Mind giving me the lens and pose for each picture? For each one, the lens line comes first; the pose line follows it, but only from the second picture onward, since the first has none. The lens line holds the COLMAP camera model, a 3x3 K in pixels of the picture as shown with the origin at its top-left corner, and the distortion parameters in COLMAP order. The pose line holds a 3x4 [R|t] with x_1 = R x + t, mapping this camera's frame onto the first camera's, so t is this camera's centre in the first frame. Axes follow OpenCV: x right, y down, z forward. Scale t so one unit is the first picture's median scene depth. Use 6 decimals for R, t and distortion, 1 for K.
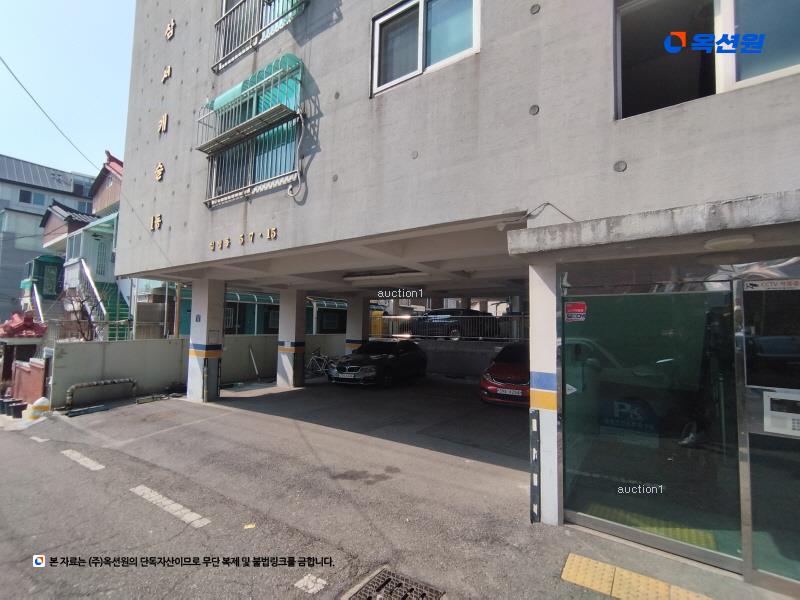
lens RADIAL K [[361.4, 0, 402.1], [0, 361.4, 302.9], [0, 0, 1]] dist [-0.001231, 0.000196]
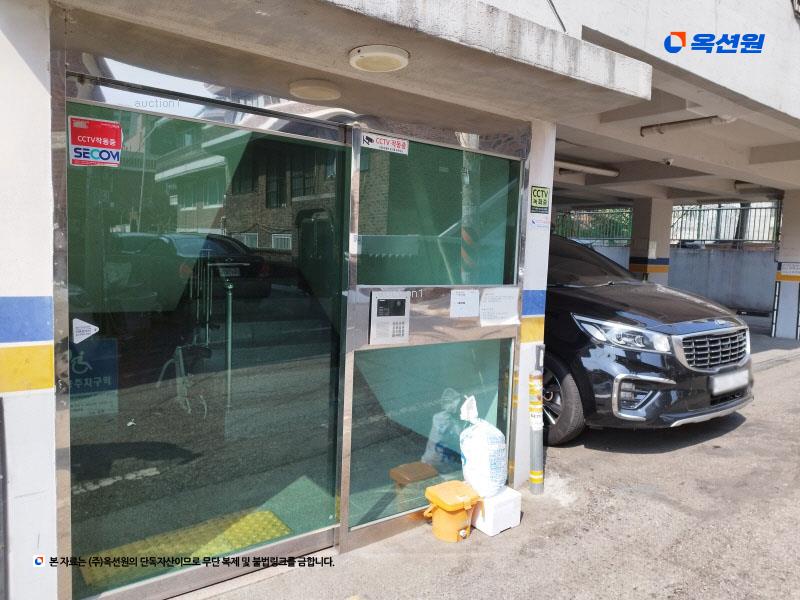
lens RADIAL K [[572.5, 0, 400.1], [0, 572.5, 298.9], [0, 0, 1]] dist [0.035277, 0.000888]
pose [[0.308671, -0.088514, 0.947041, -0.063795], [-0.096500, 0.987609, 0.123758, 0.108645], [-0.946261, -0.129590, 0.296305, 0.585571]]
